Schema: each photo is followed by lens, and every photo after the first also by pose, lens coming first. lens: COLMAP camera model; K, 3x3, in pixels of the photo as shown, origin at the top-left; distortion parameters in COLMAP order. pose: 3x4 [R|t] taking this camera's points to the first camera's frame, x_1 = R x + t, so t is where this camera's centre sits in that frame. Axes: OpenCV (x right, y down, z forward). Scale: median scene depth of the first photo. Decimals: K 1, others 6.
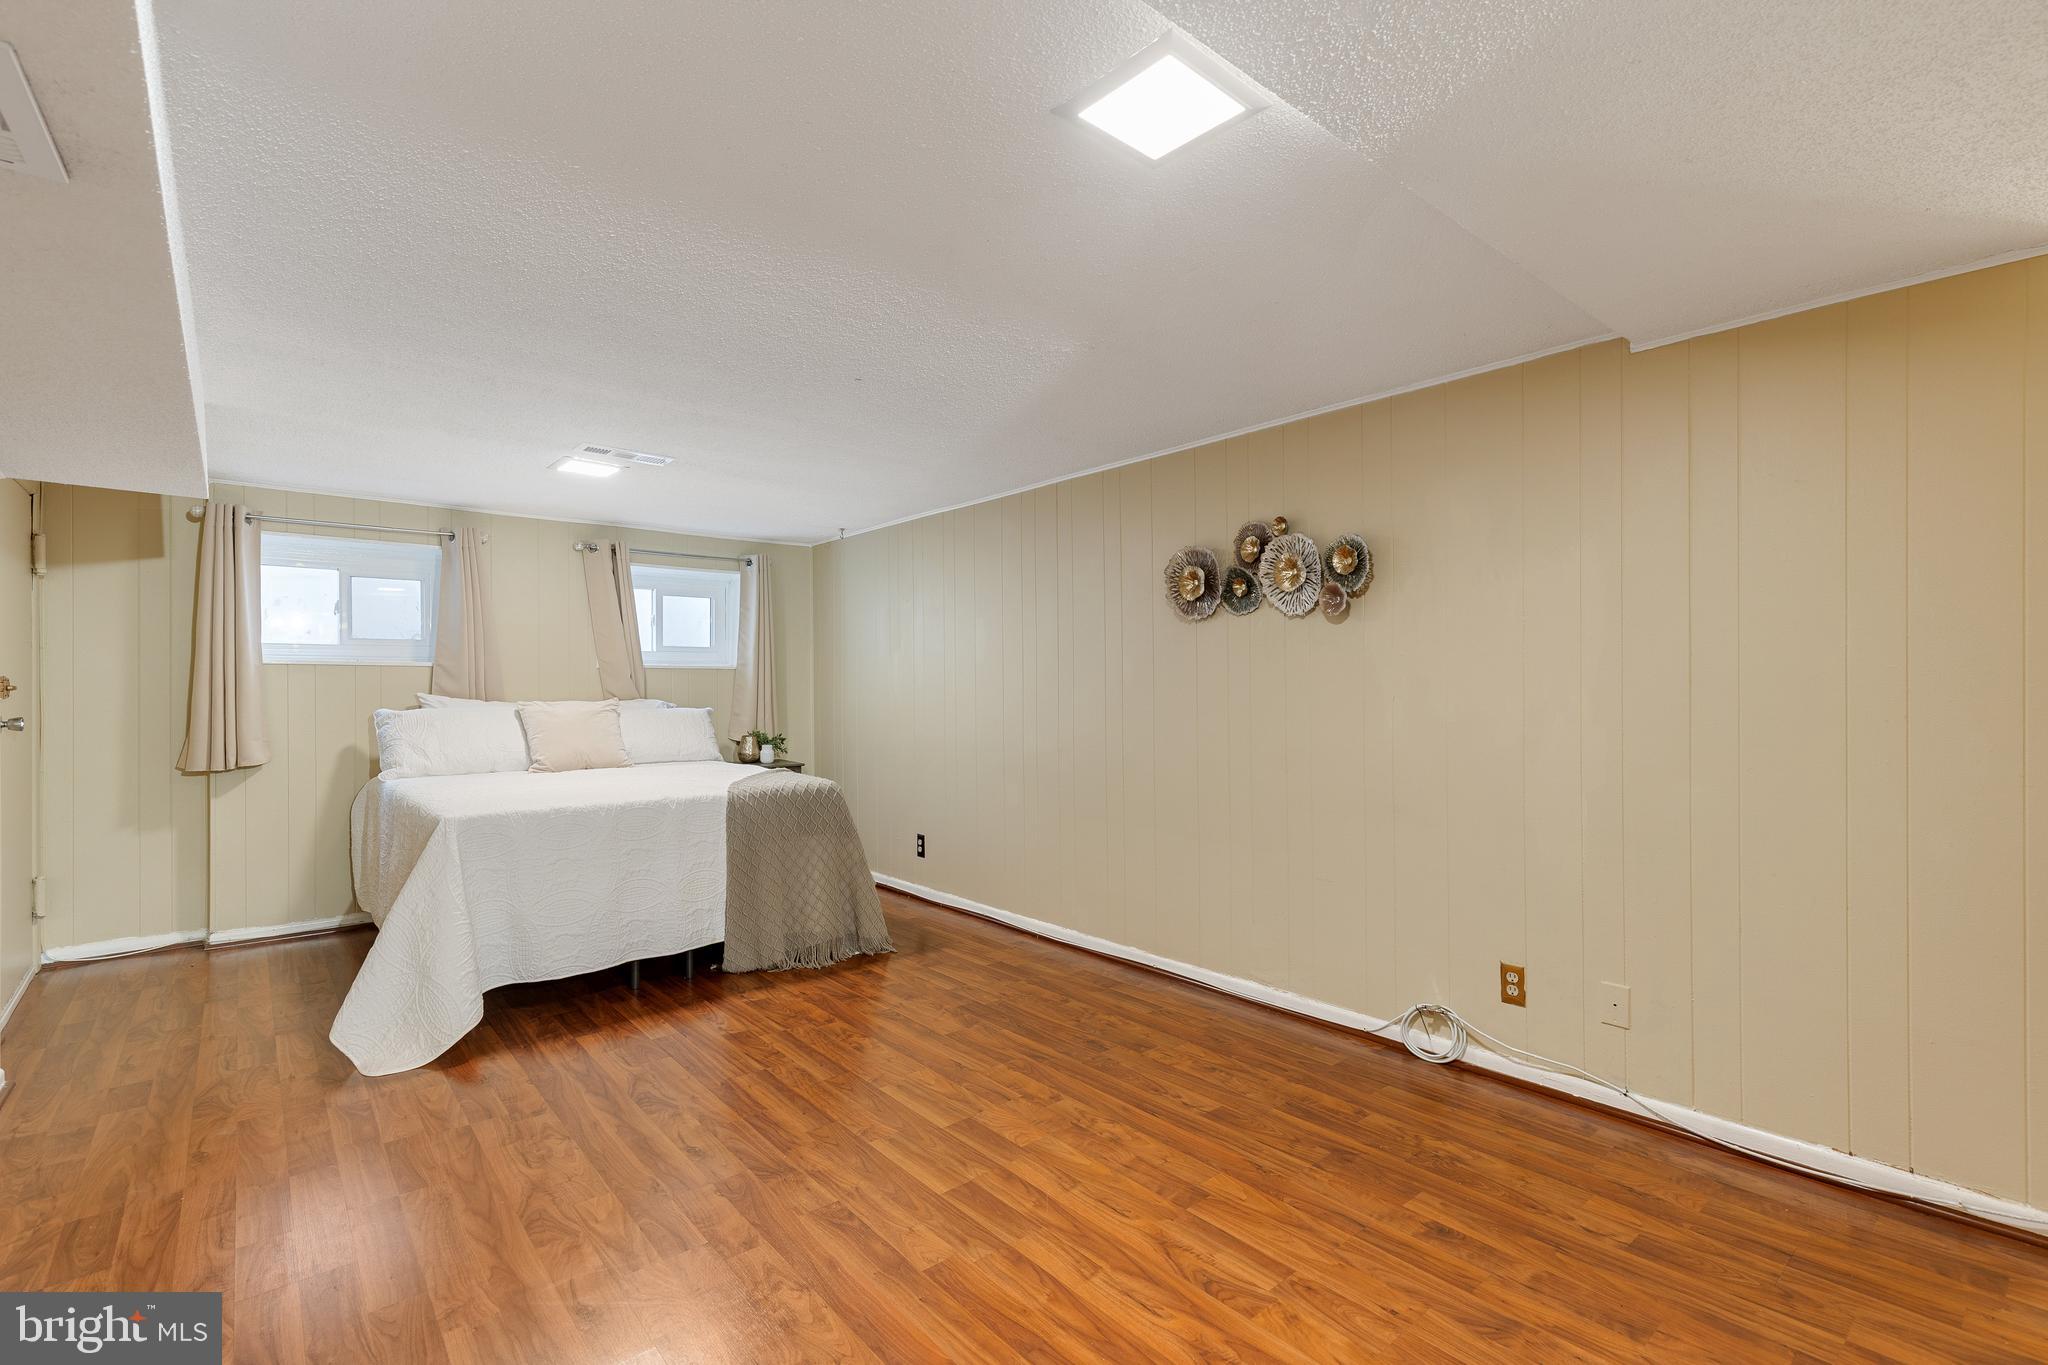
lens RADIAL K [[921.9, 0, 1035.6], [0, 921.9, 673.0], [0, 0, 1]] dist [0.002052, 0.000287]
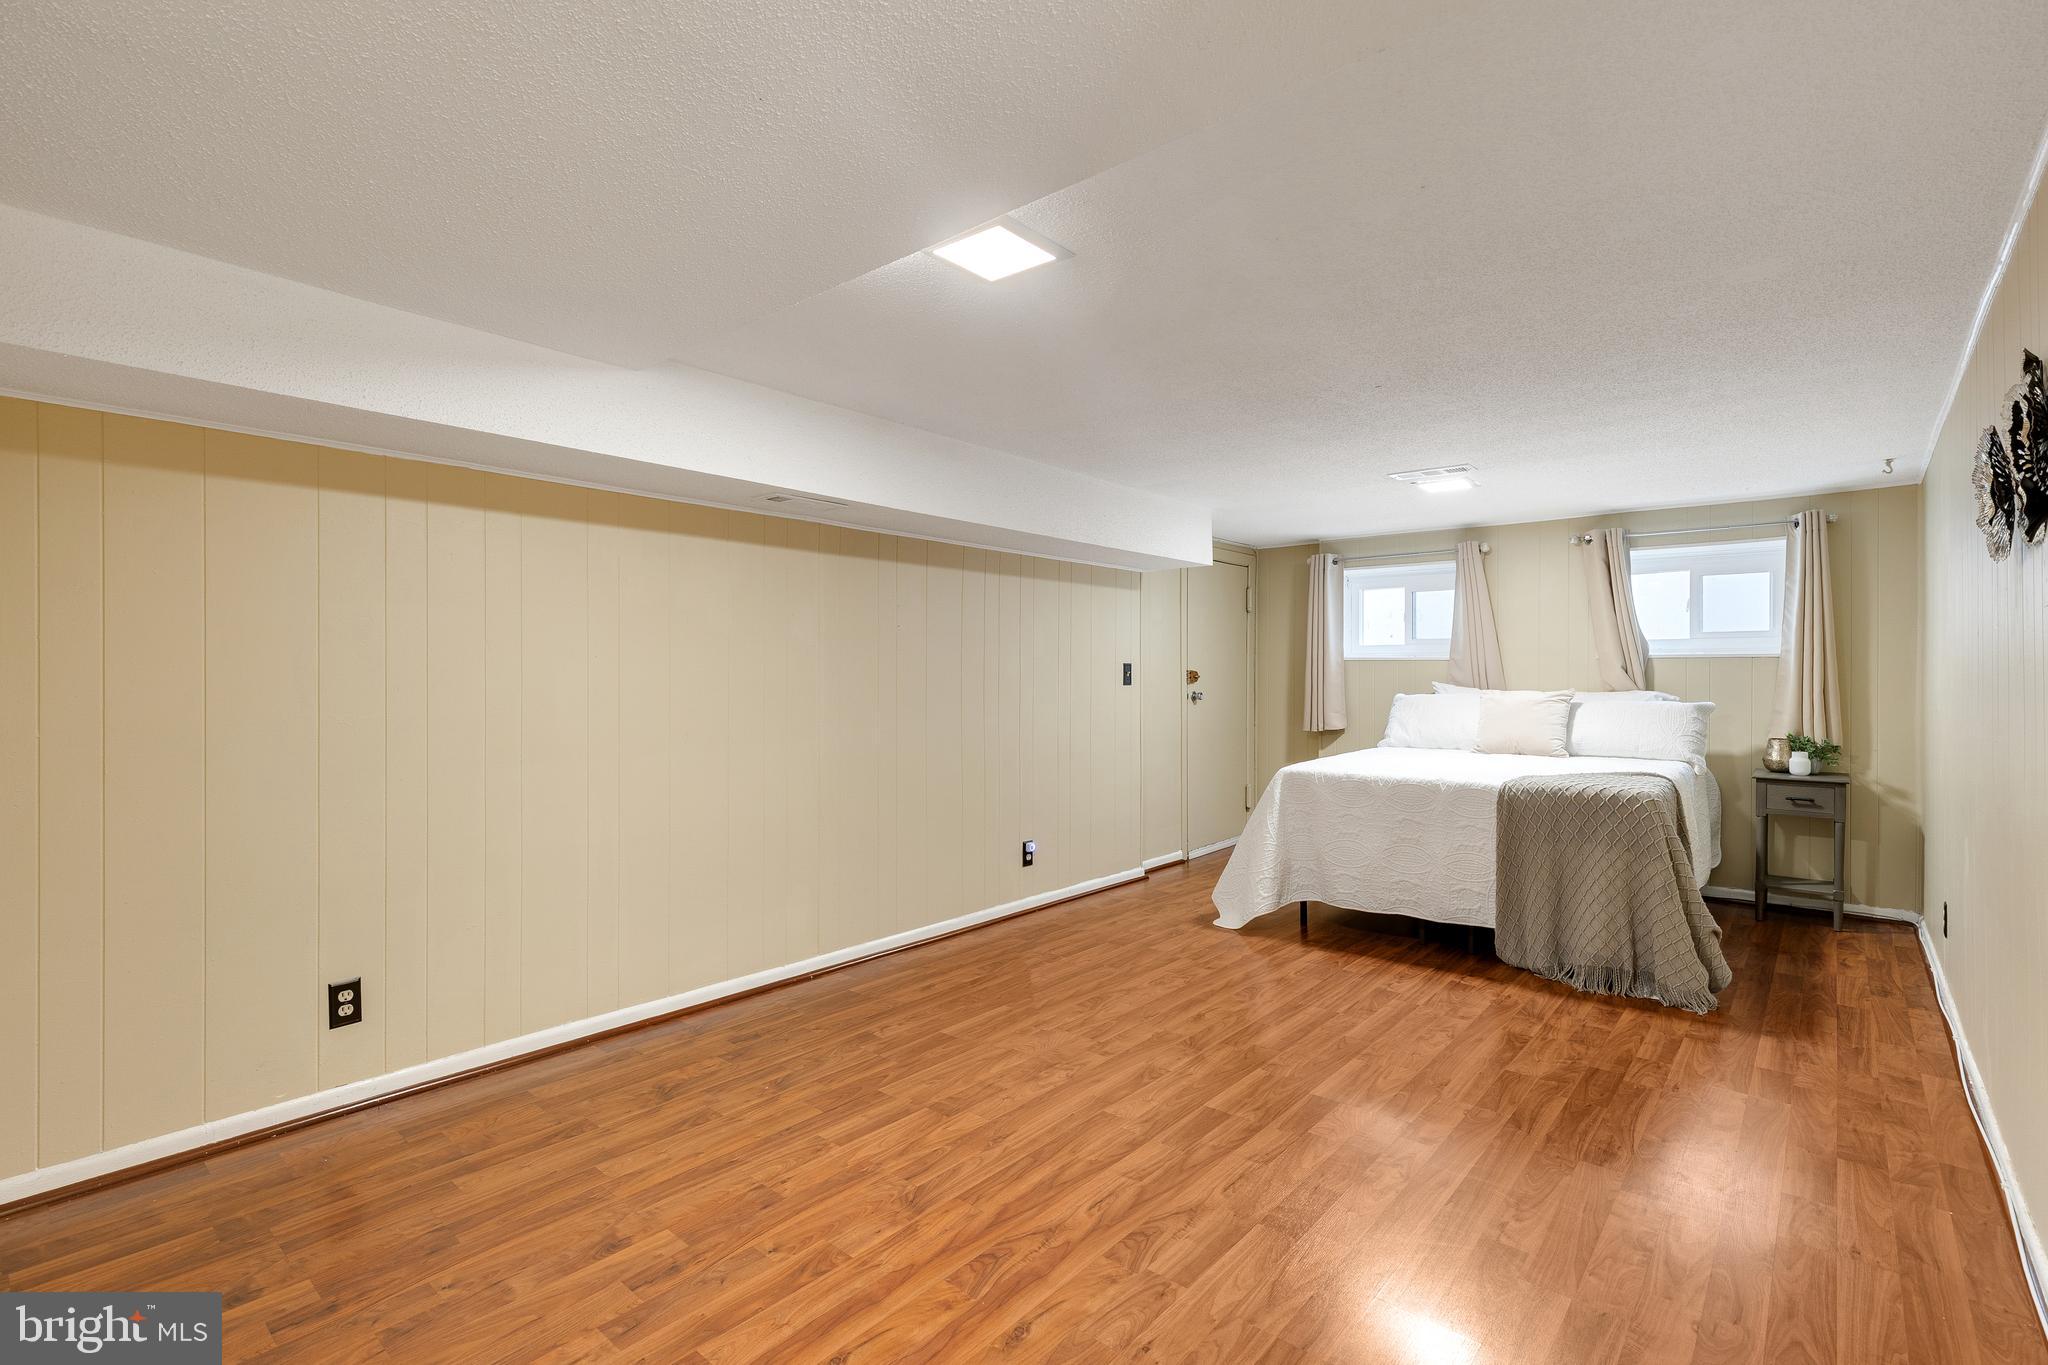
lens RADIAL K [[921.9, 0, 1035.6], [0, 921.9, 673.0], [0, 0, 1]] dist [0.002052, 0.000287]
pose [[0.158411, 0.003759, -0.987366, 0.731367], [0.014467, 0.999877, 0.006128, -0.008229], [0.987267, -0.015255, 0.158337, 0.416714]]
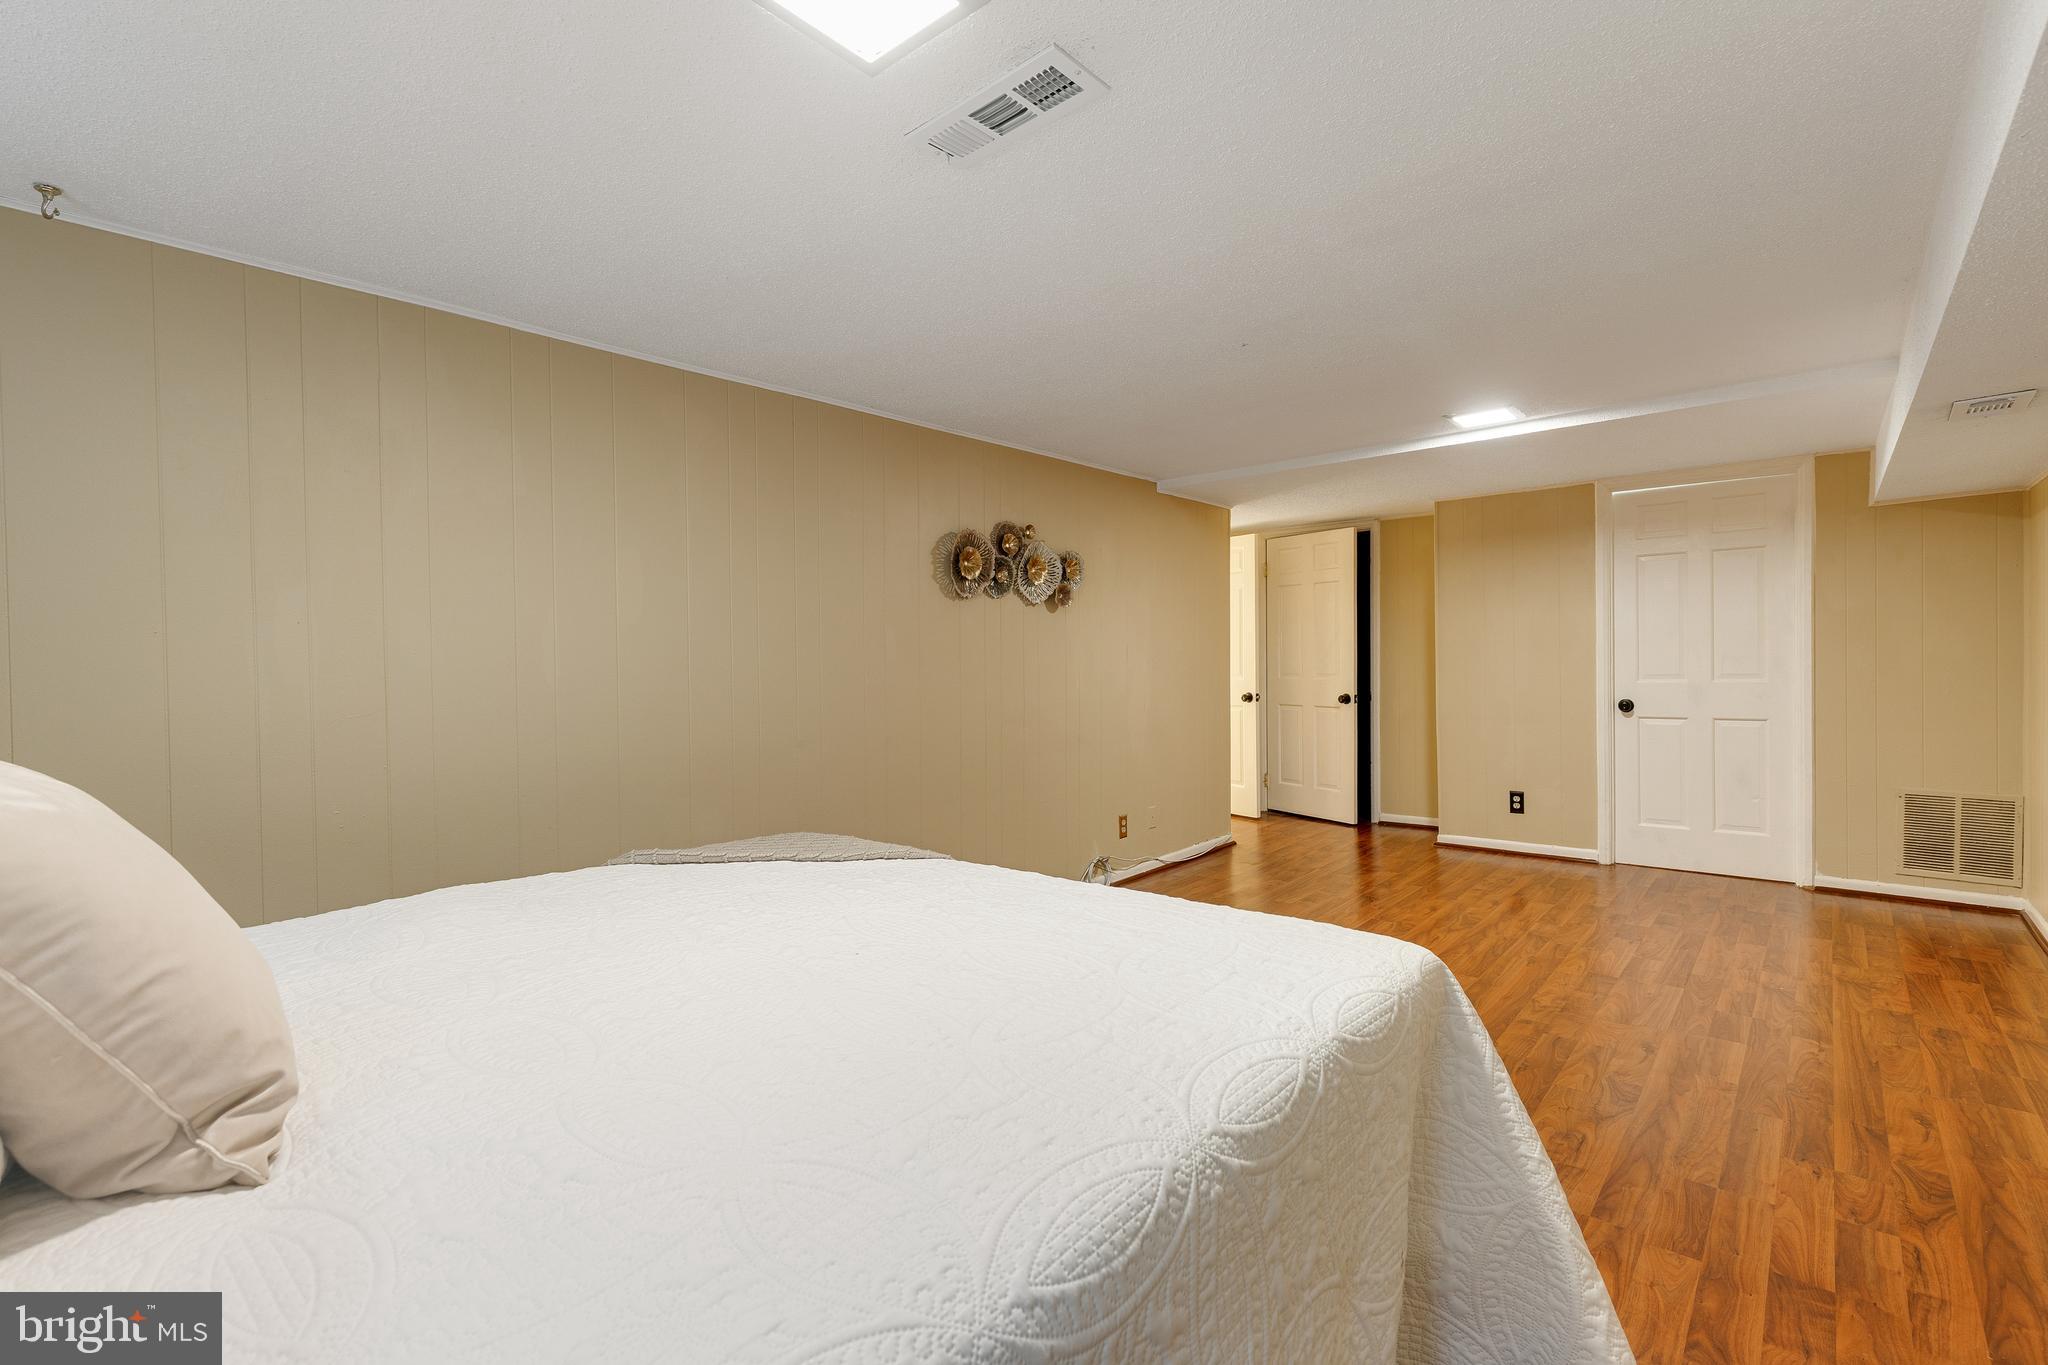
lens RADIAL K [[921.4, 0, 1011.0], [0, 921.4, 640.1], [0, 0, 1]] dist [-0.000549, -0.000194]
pose [[-0.136905, 0.027700, 0.990197, -1.071874], [-0.002813, 0.999594, -0.028352, 0.028766], [-0.990580, -0.006667, -0.136772, 1.289009]]
